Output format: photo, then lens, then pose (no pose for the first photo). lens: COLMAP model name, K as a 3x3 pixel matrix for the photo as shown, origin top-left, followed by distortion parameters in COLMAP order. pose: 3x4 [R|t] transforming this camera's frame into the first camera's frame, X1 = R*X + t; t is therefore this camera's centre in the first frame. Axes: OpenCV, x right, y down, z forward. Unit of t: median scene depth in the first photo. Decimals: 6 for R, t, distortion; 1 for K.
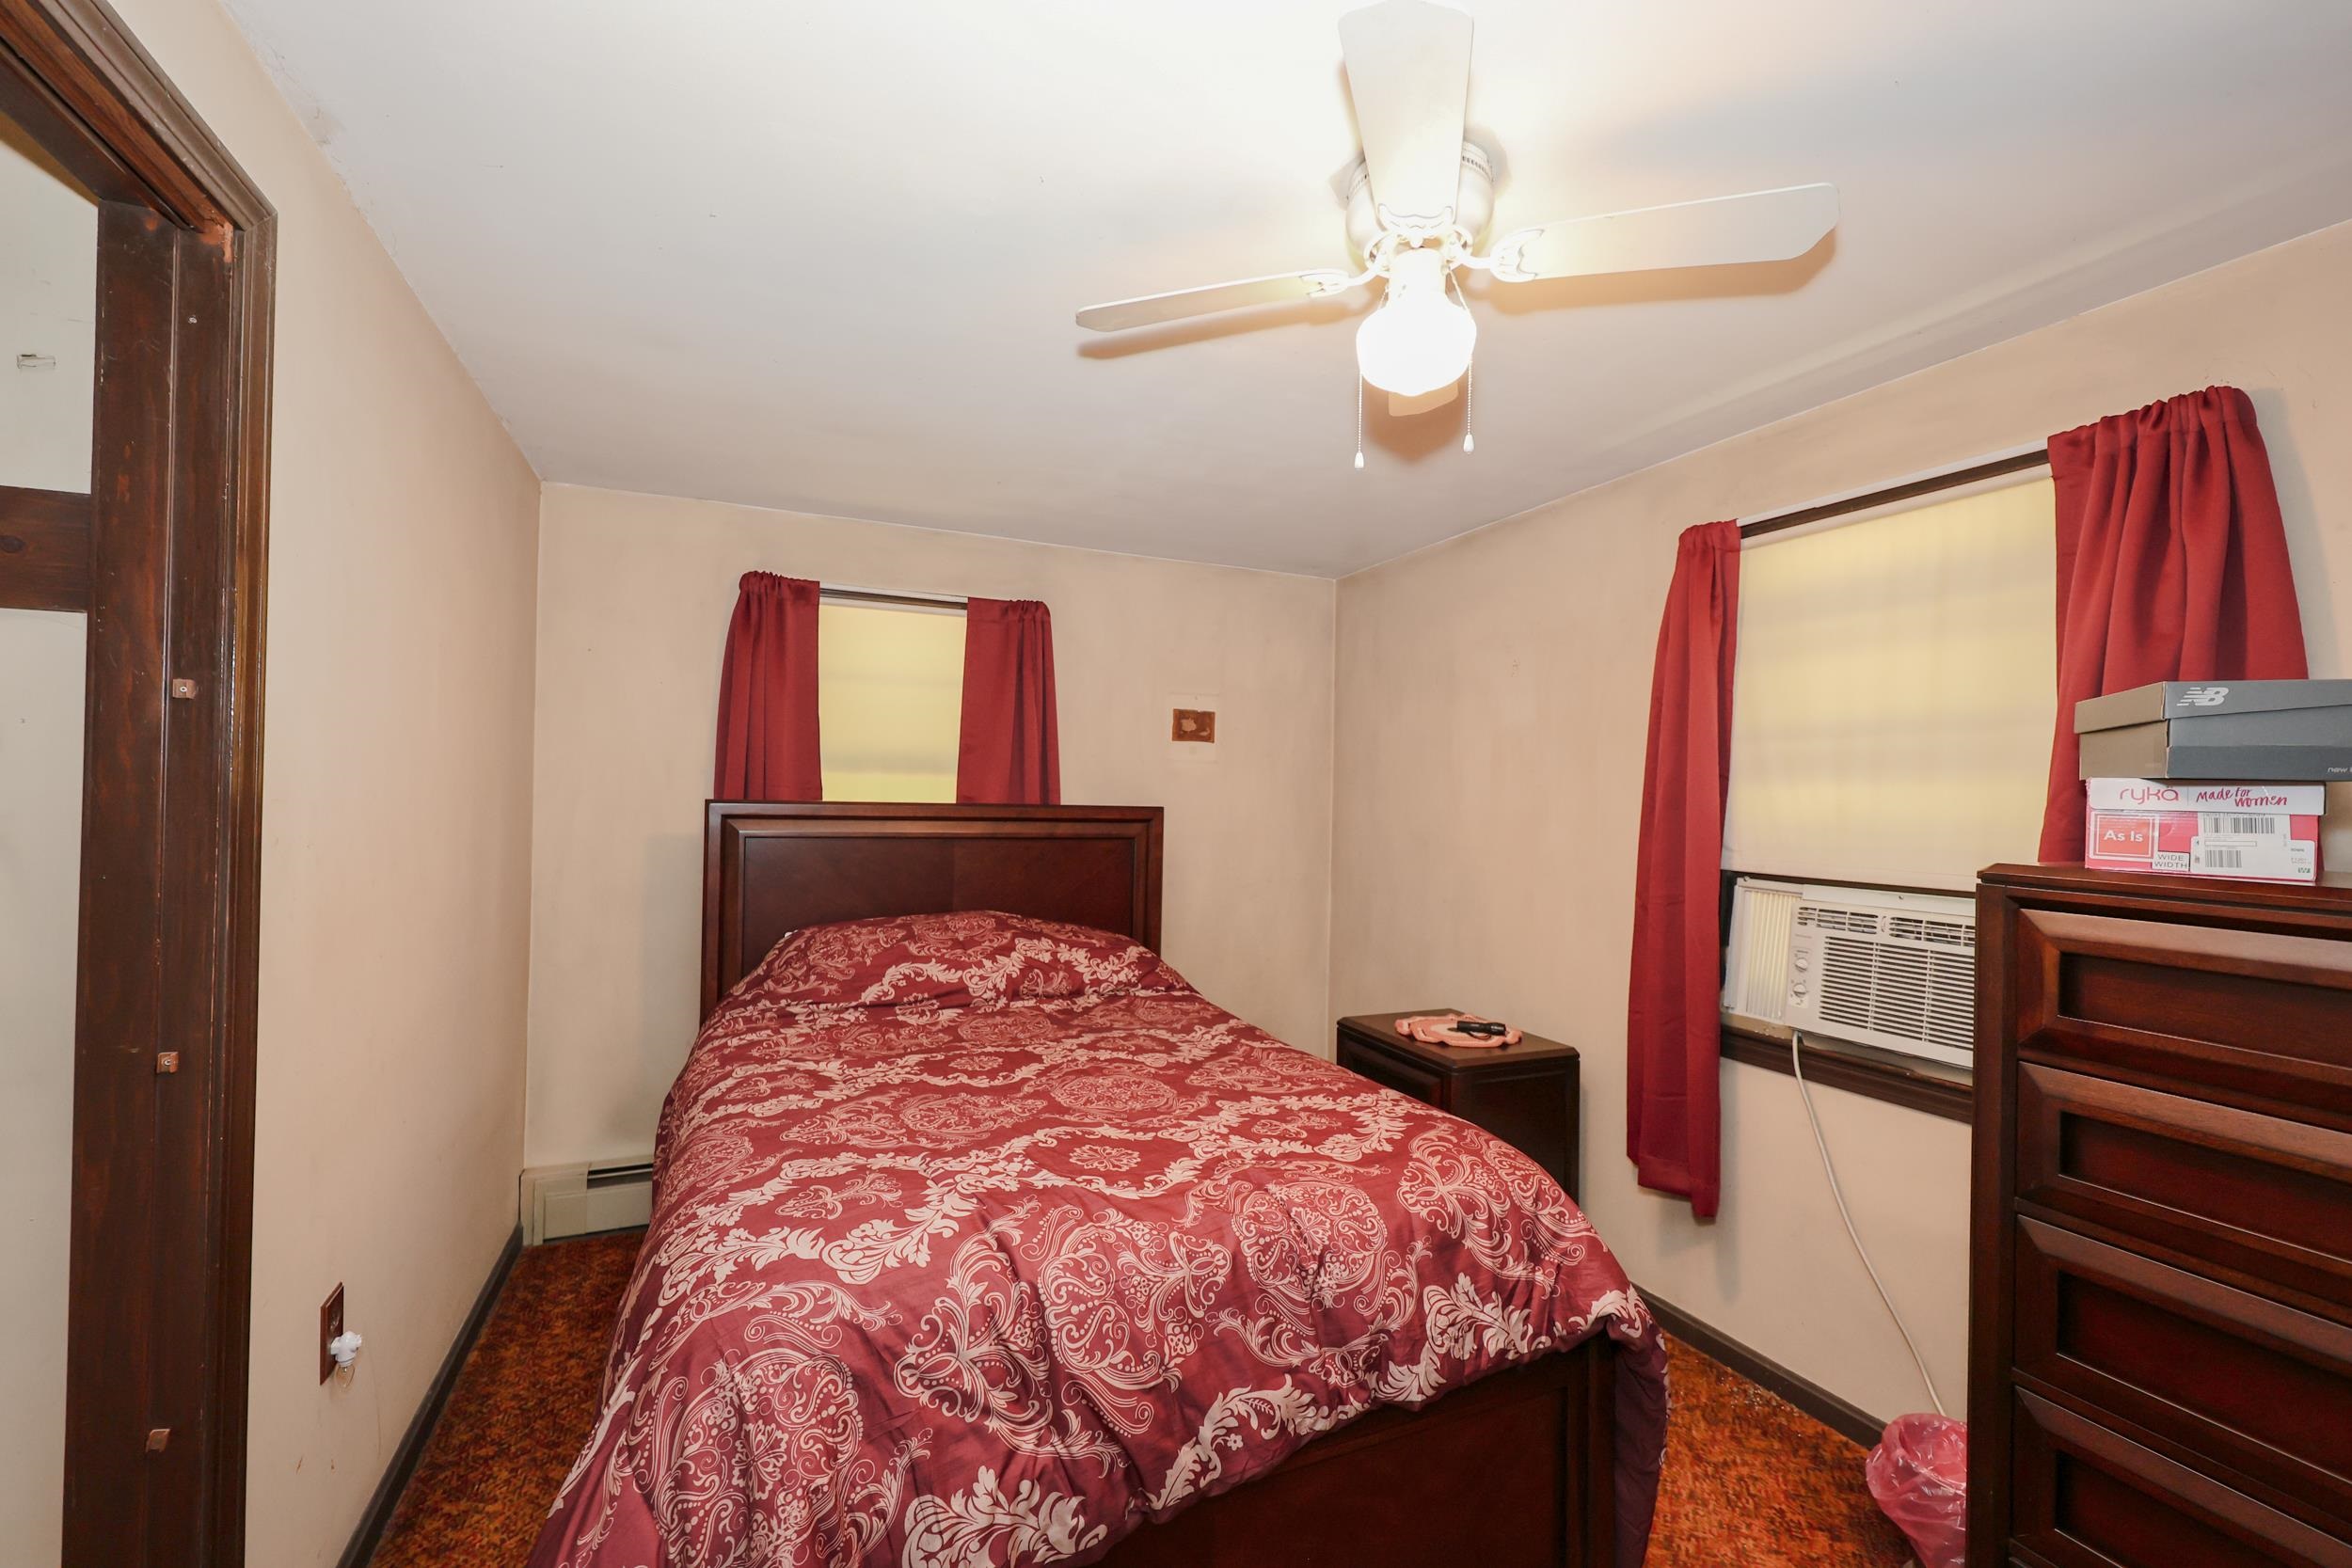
lens RADIAL K [[996.4, 0, 1162.0], [0, 996.4, 790.9], [0, 0, 1]] dist [0.002819, 0.000568]
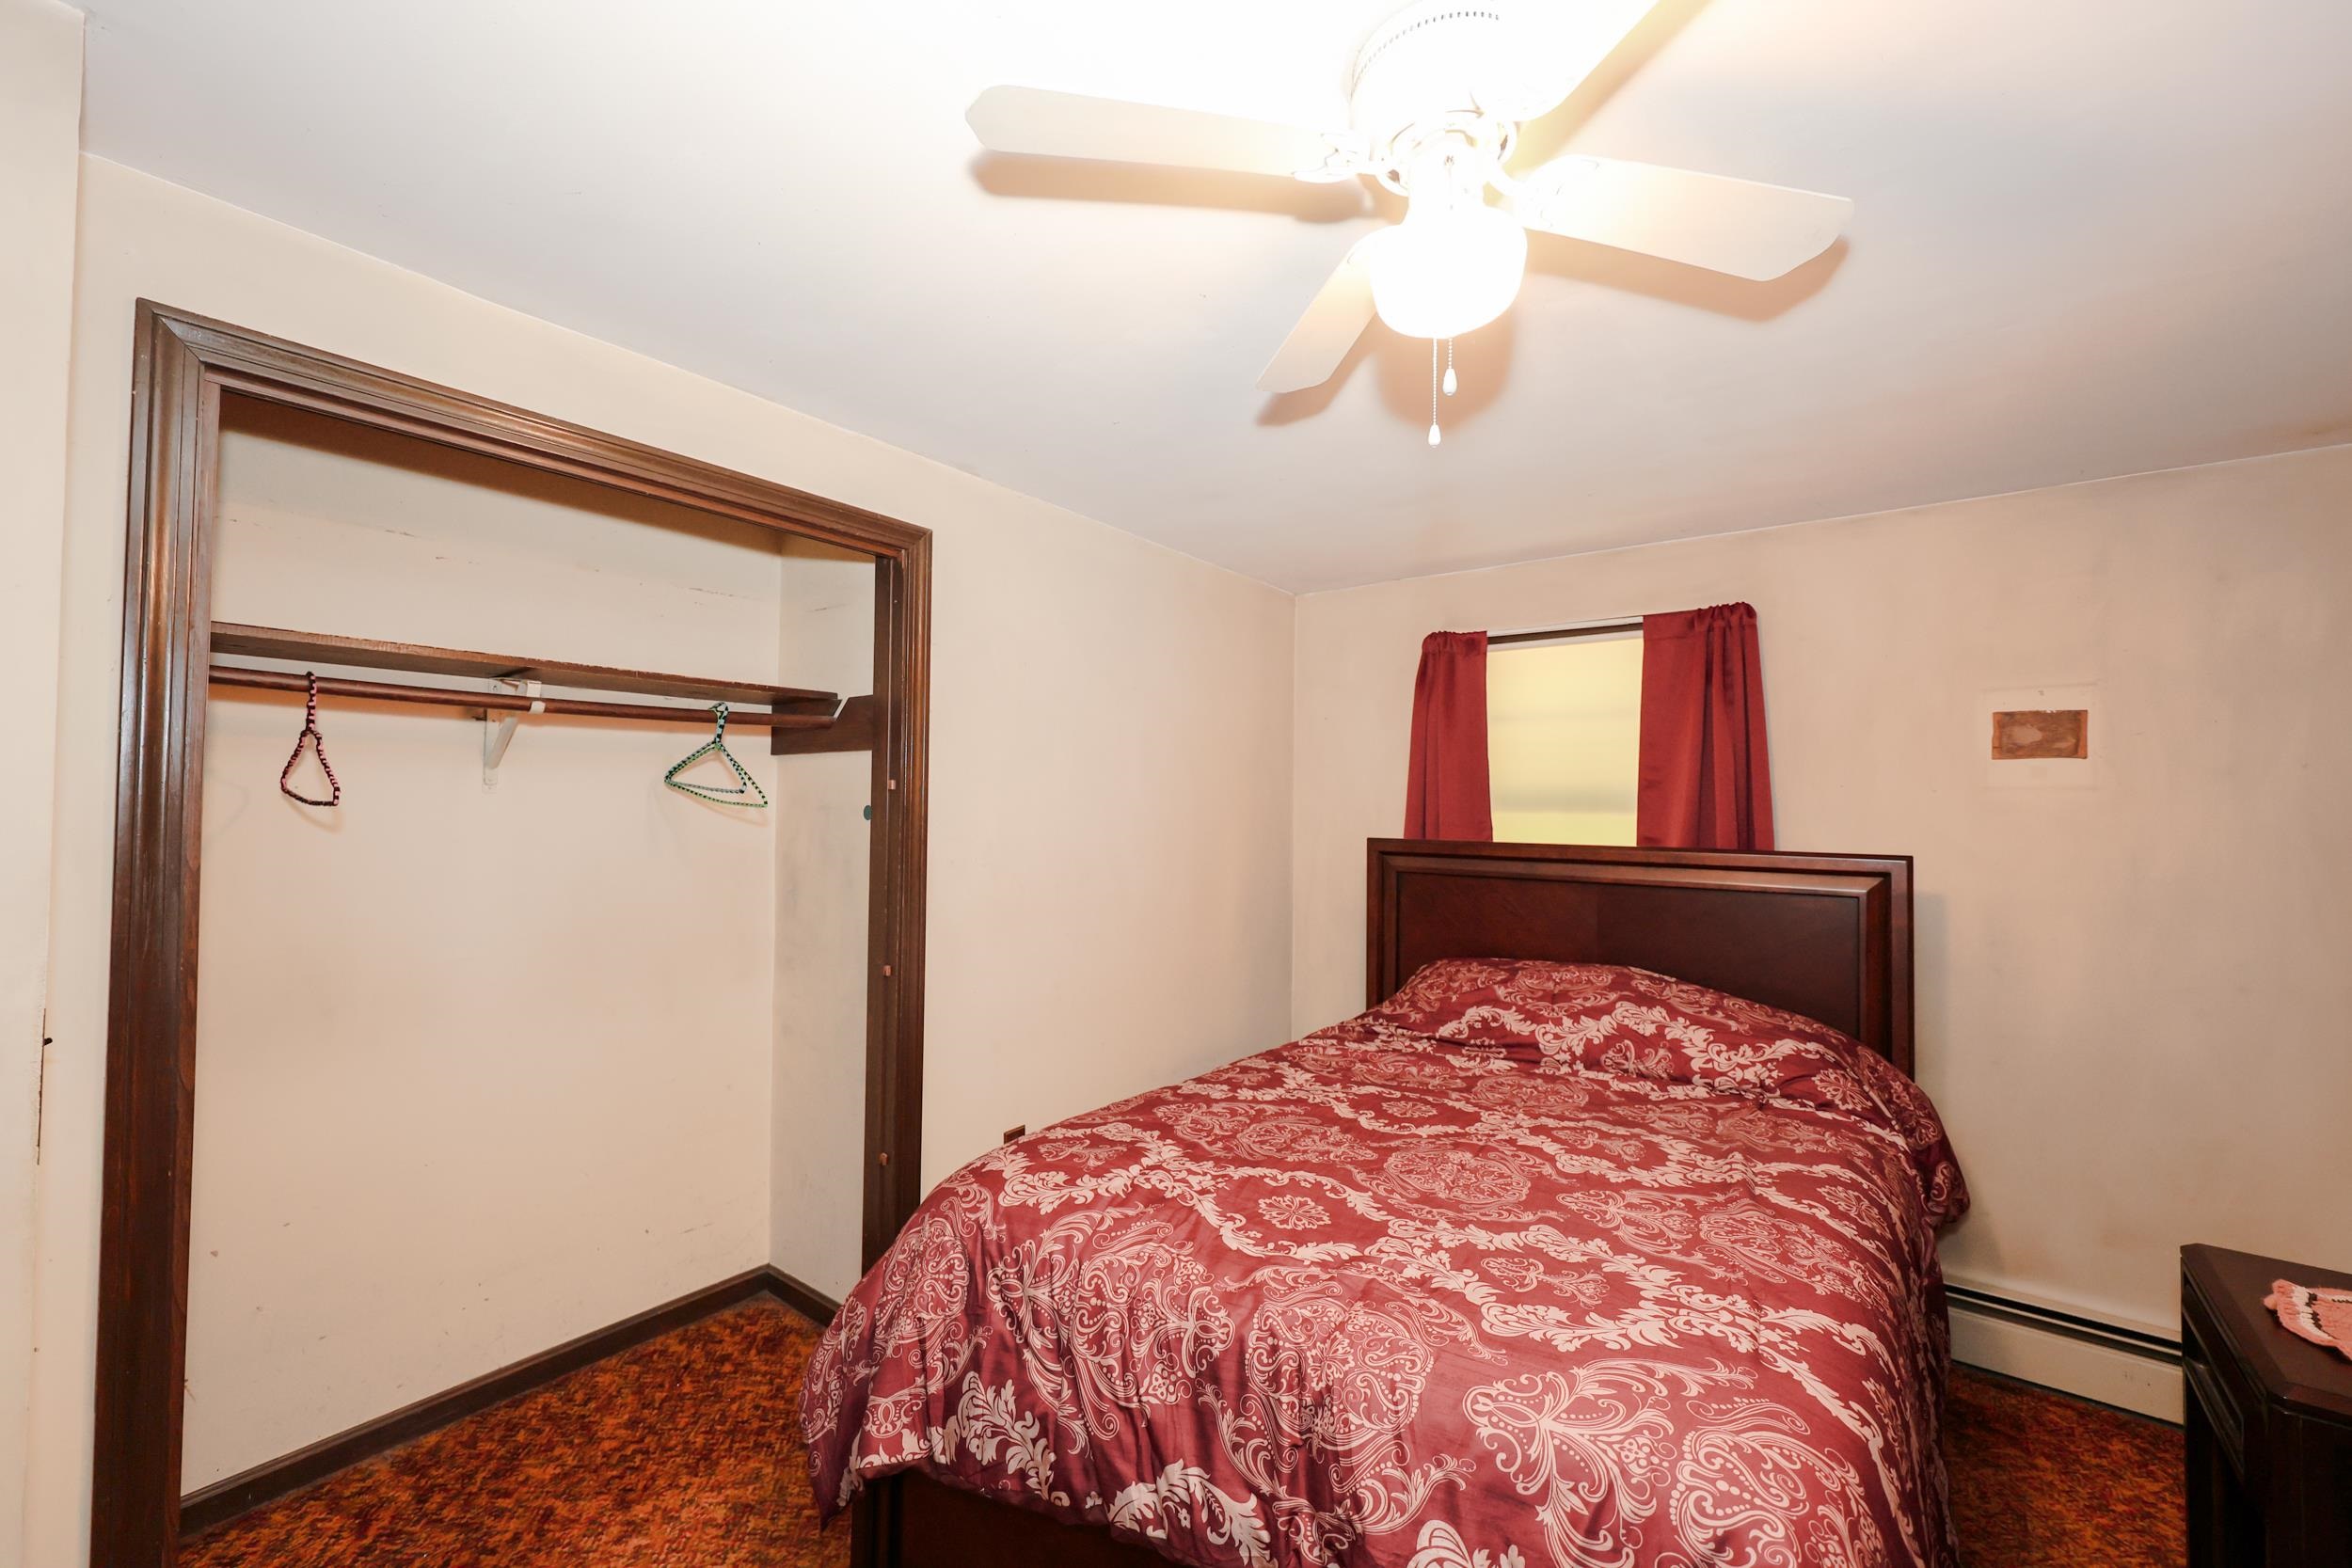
lens RADIAL K [[945.9, 0, 1132.4], [0, 945.9, 783.1], [0, 0, 1]] dist [0.000861, -0.000062]
pose [[0.474136, -0.037188, -0.879666, 0.547633], [0.002266, 0.999156, -0.041019, -0.015555], [0.880448, 0.017456, 0.473820, 0.313021]]
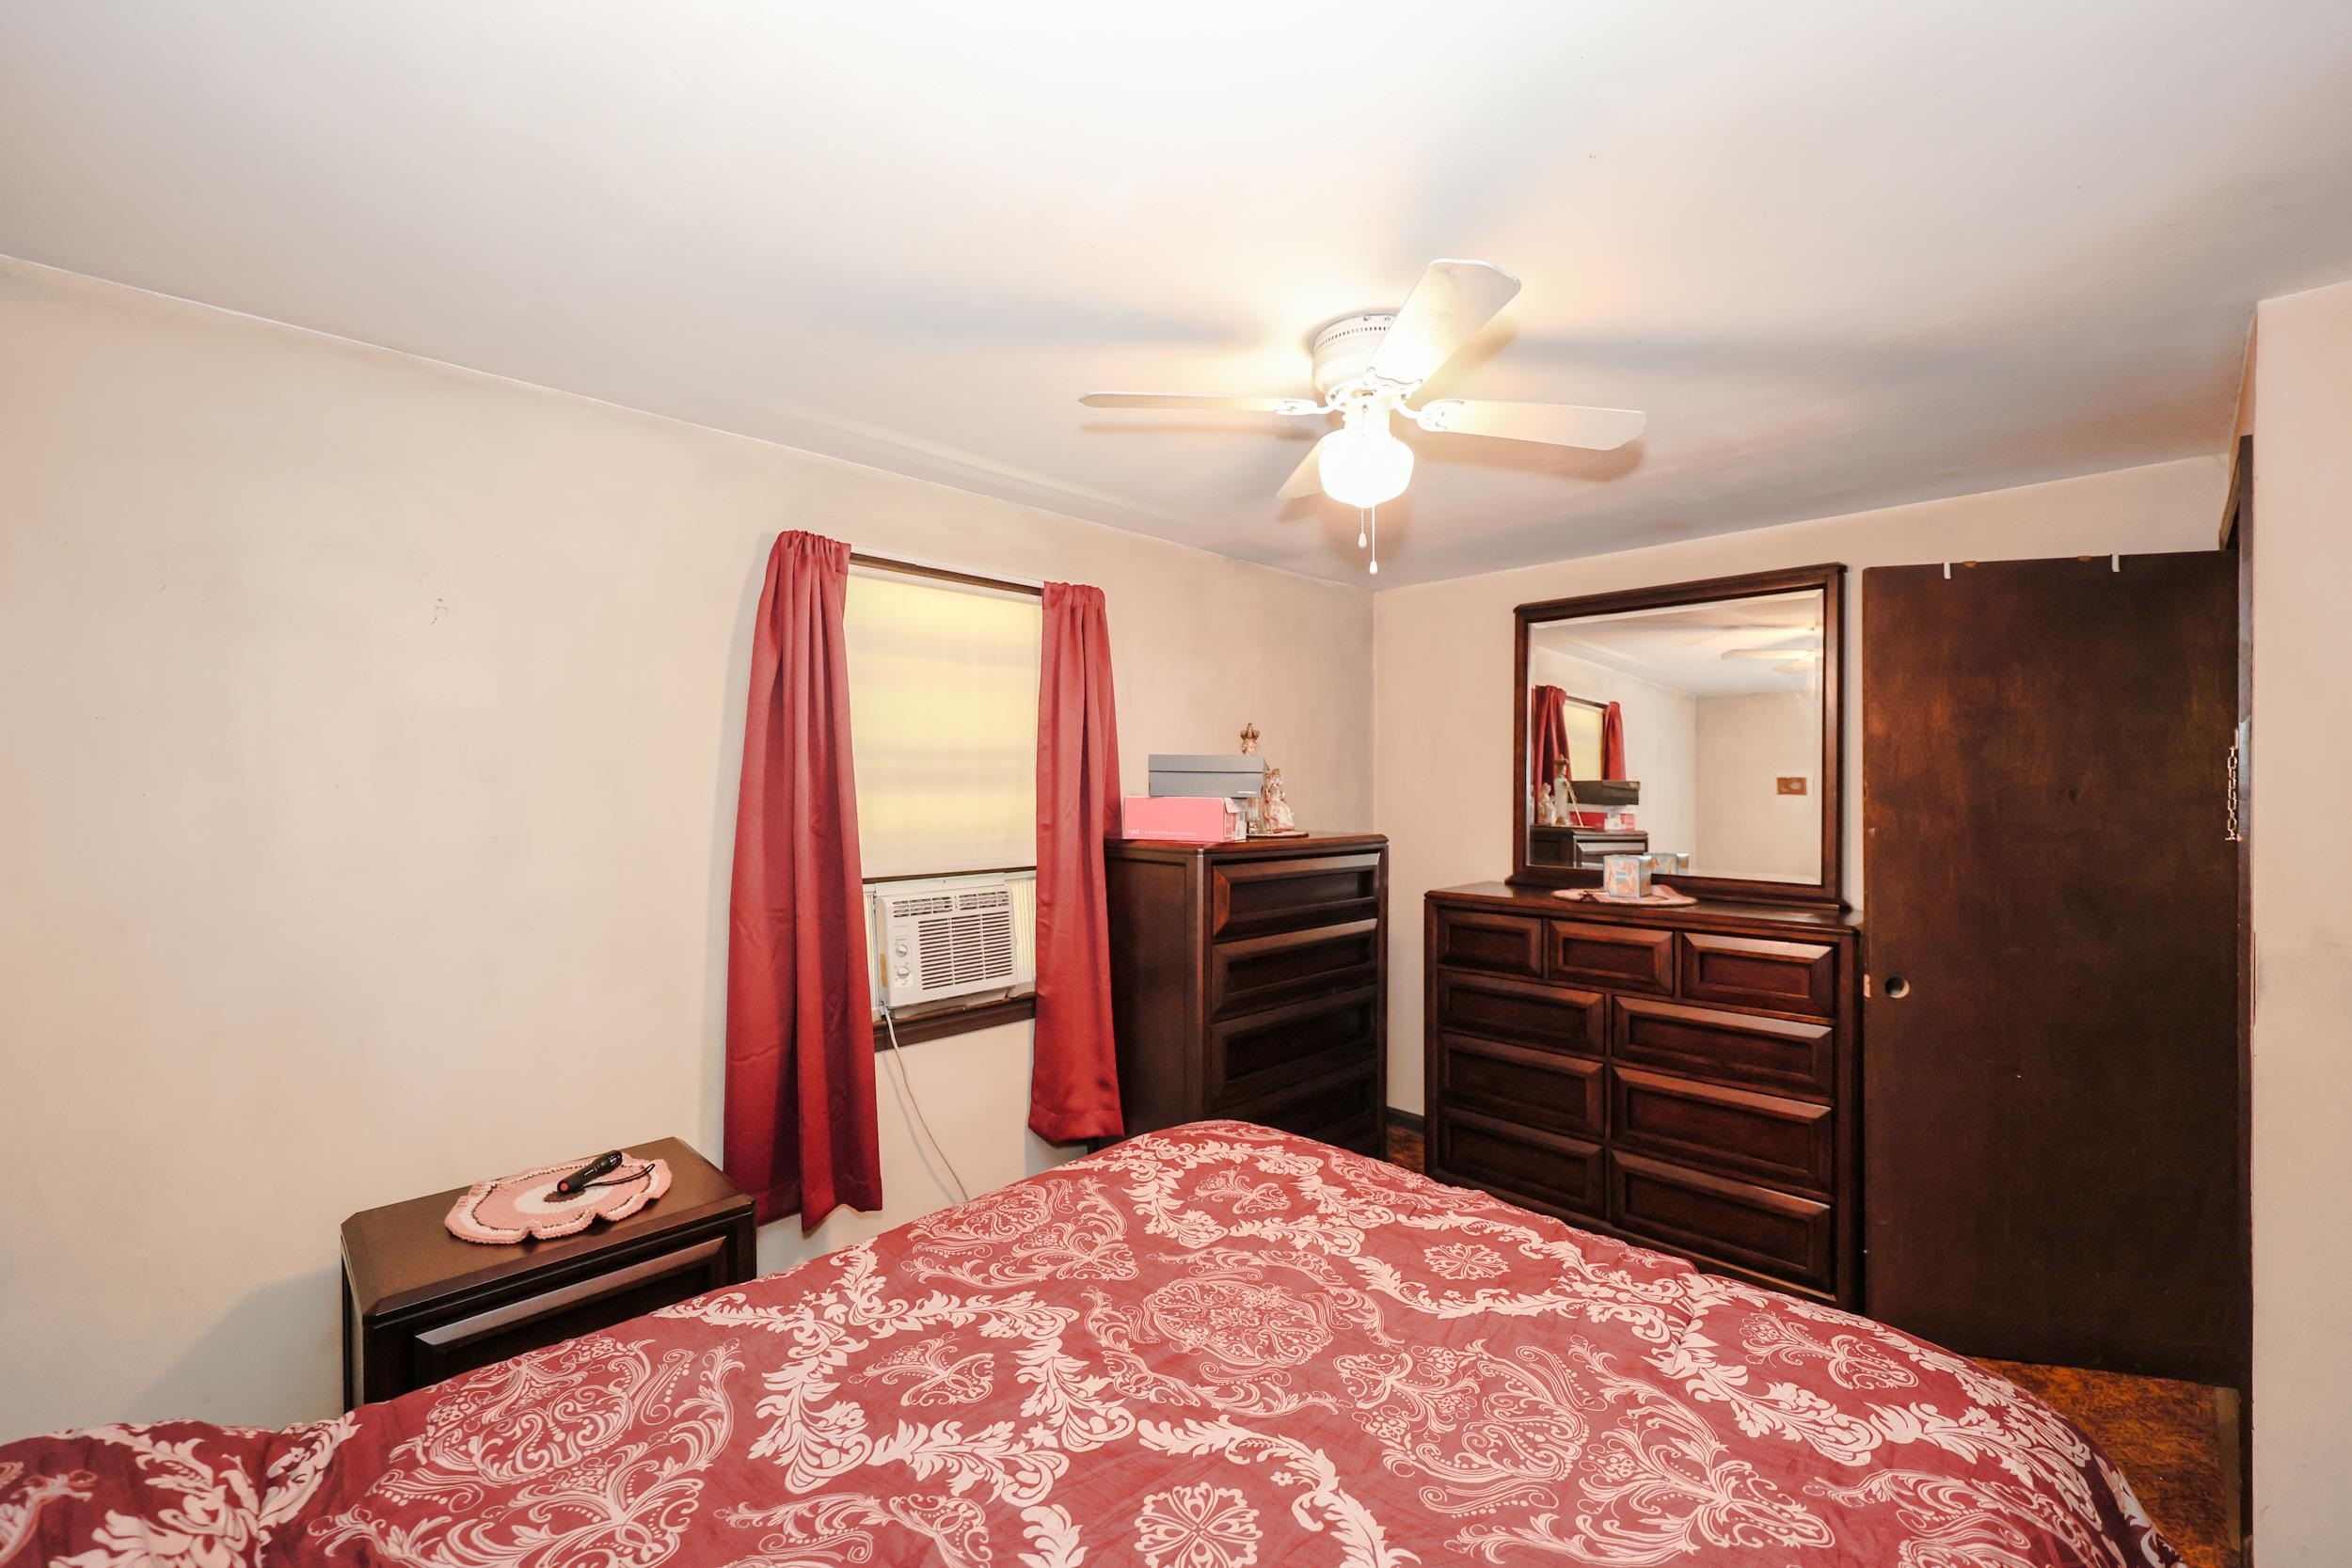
lens RADIAL K [[996.4, 0, 1162.0], [0, 996.4, 790.9], [0, 0, 1]] dist [0.002819, 0.000568]
pose [[-0.384400, -0.023652, 0.922863, -0.576007], [-0.012554, 0.999713, 0.020392, -0.043163], [-0.923081, -0.003747, -0.384587, 1.218326]]
